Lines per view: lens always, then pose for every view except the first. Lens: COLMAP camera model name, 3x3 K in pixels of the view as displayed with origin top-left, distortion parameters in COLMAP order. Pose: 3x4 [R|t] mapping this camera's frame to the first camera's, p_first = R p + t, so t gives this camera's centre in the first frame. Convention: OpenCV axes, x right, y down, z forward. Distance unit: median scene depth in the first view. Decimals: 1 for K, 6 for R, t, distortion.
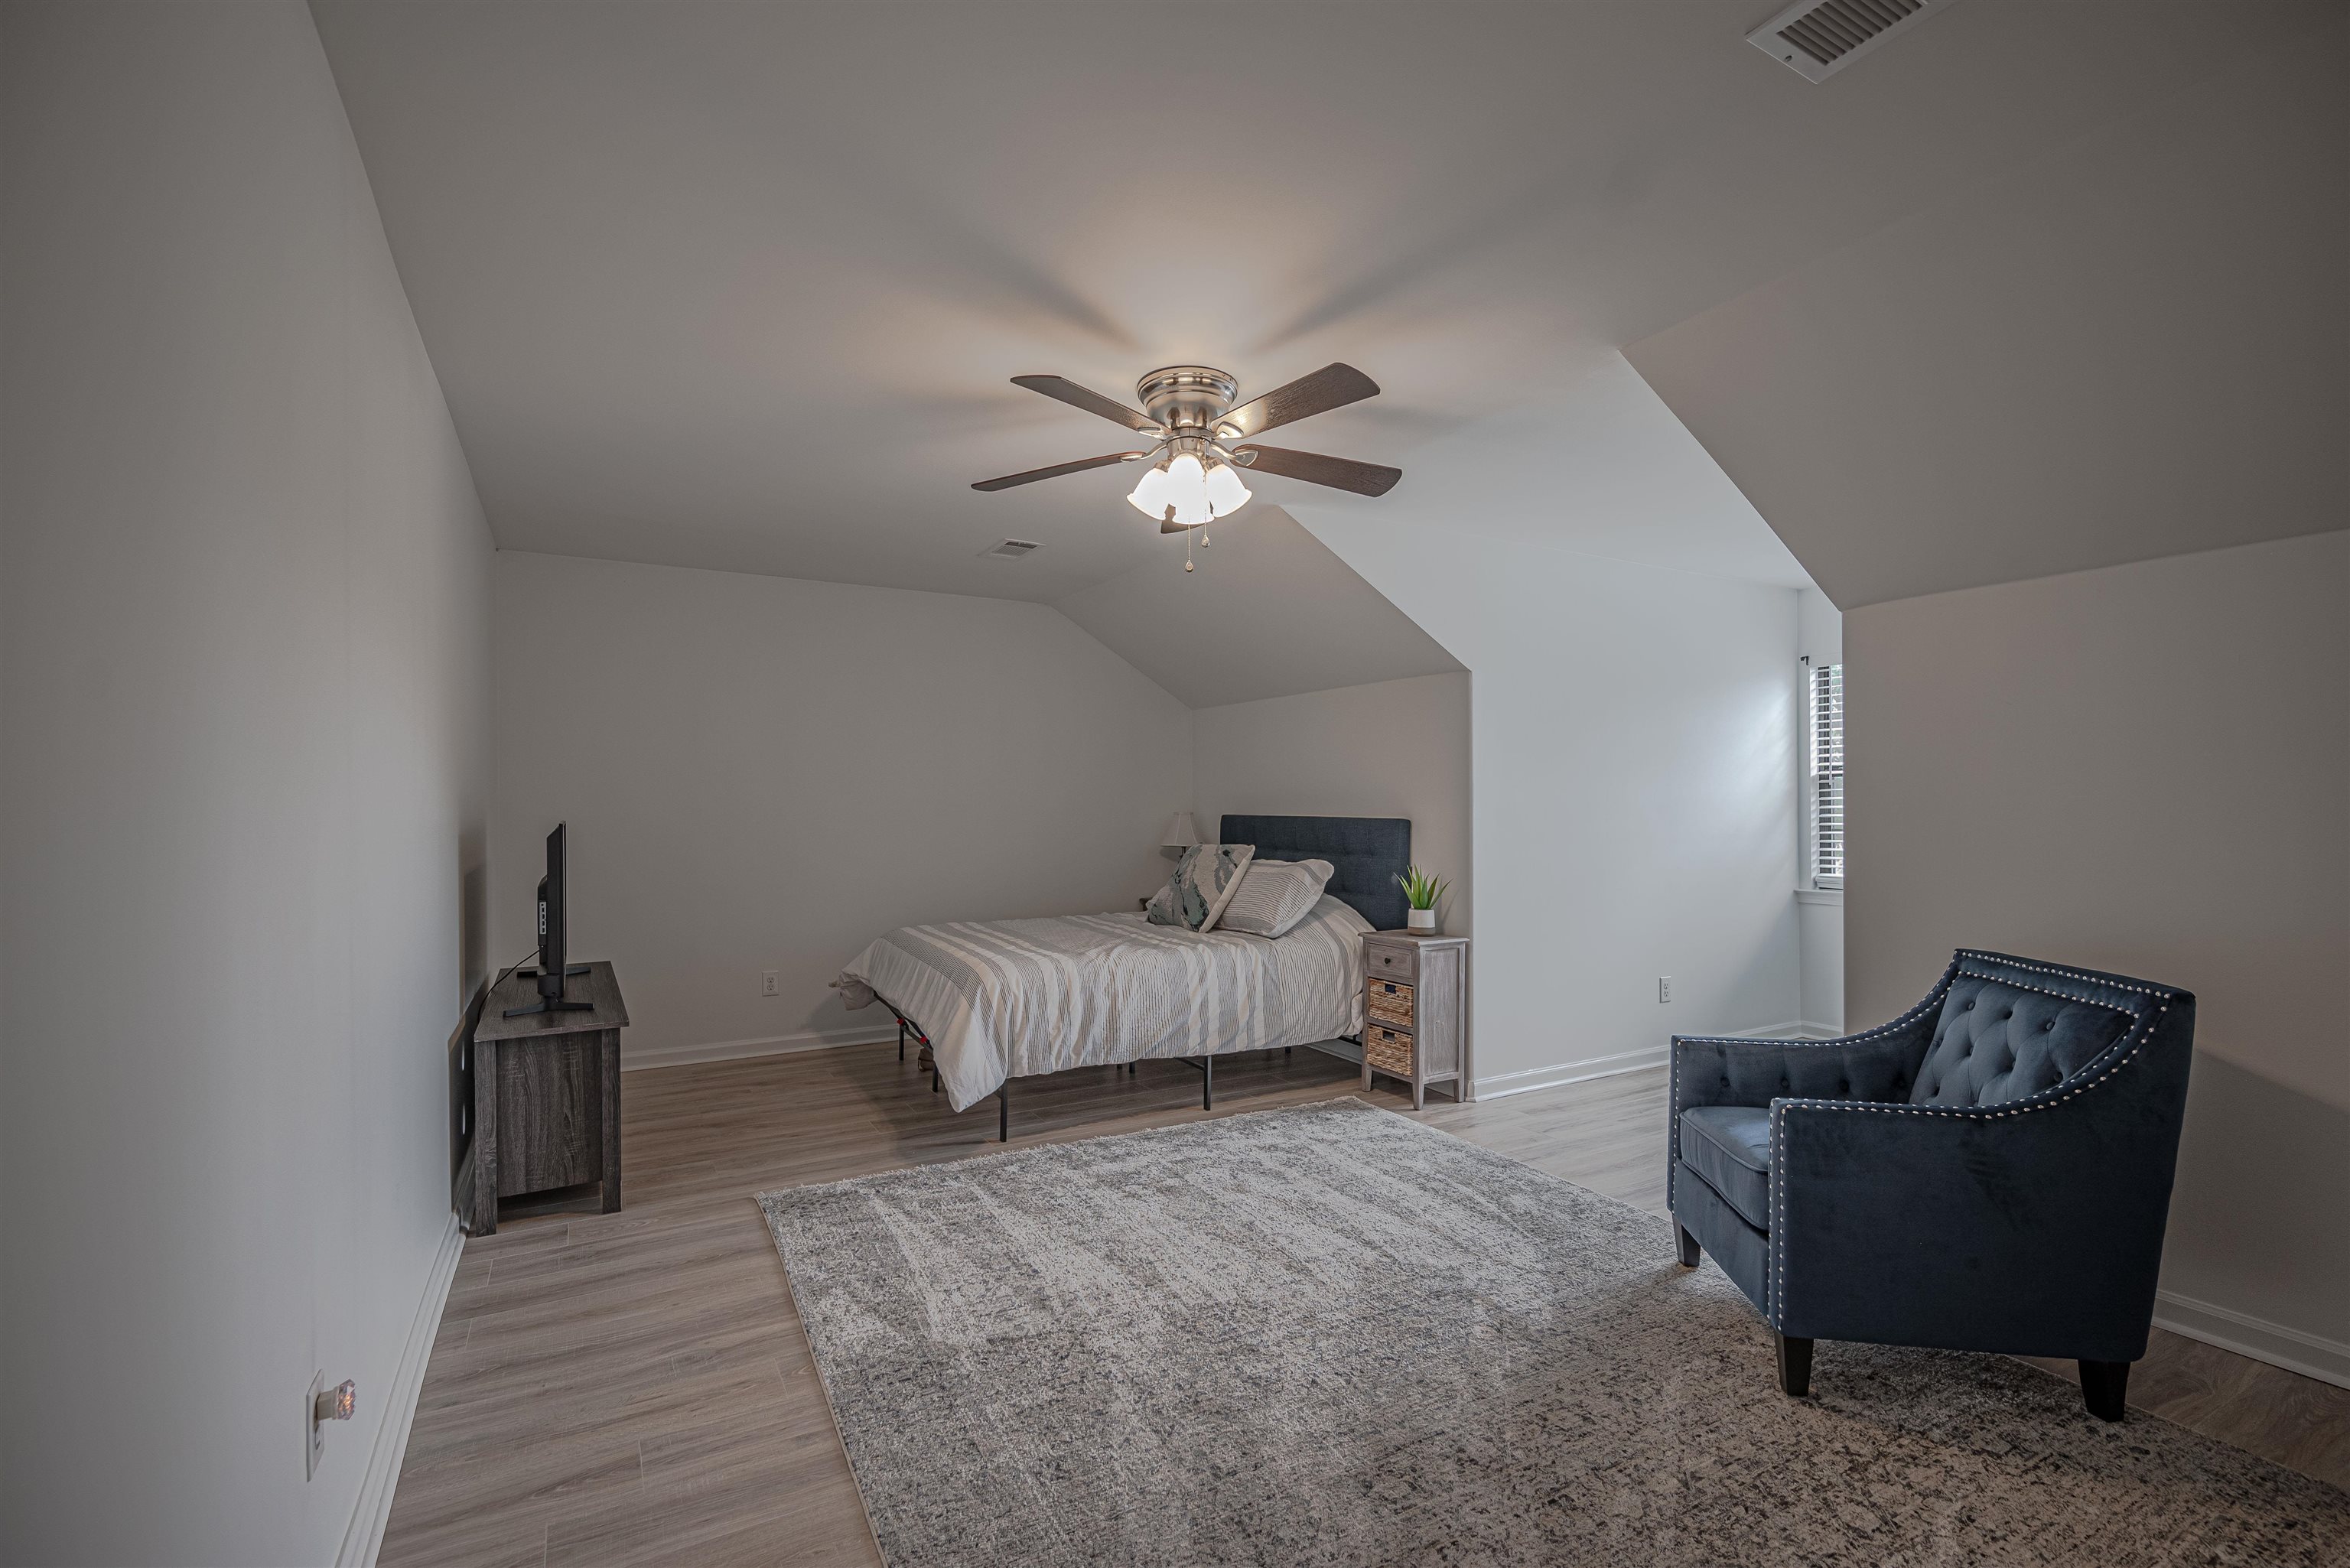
lens RADIAL K [[1039.4, 0, 1171.6], [0, 1039.4, 795.2], [0, 0, 1]] dist [0.002212, 0.000186]
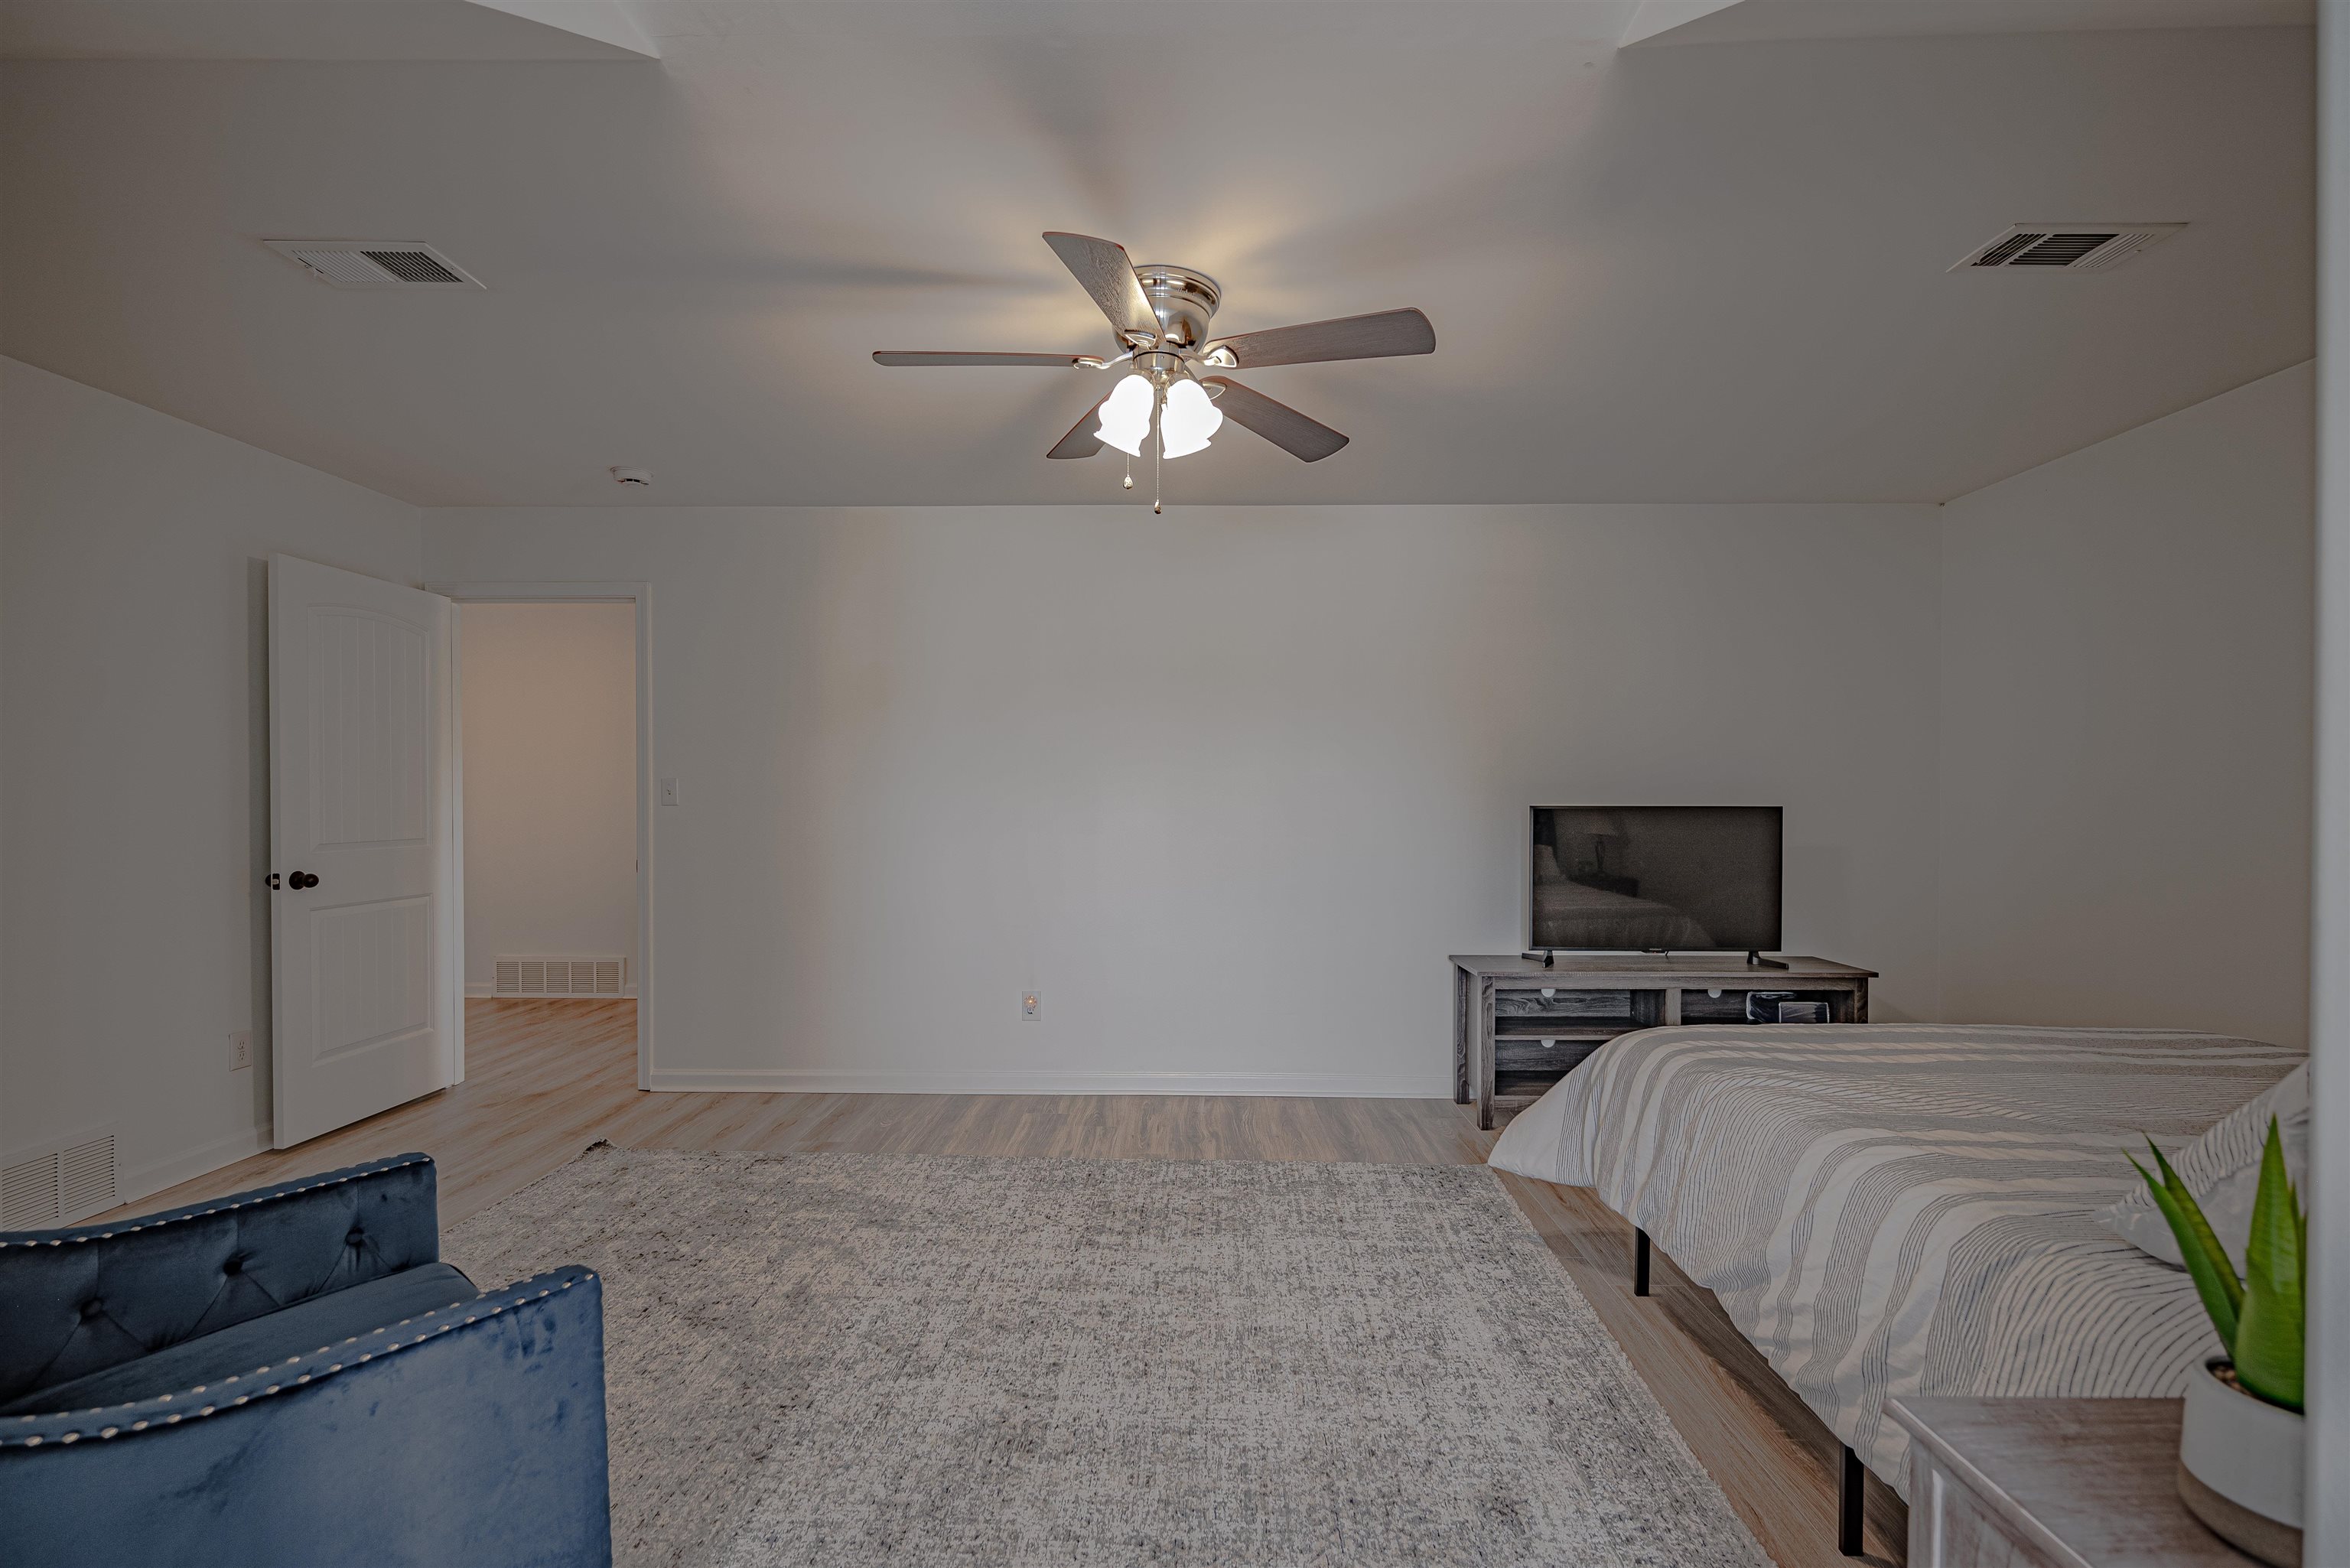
lens RADIAL K [[1039.4, 0, 1172.4], [0, 1039.4, 795.9], [0, 0, 1]] dist [0.002212, 0.000186]
pose [[-0.511329, 0.001174, -0.859384, 0.605911], [0.005745, 0.999981, -0.002052, 0.017061], [0.859366, -0.005986, -0.511326, 1.179488]]
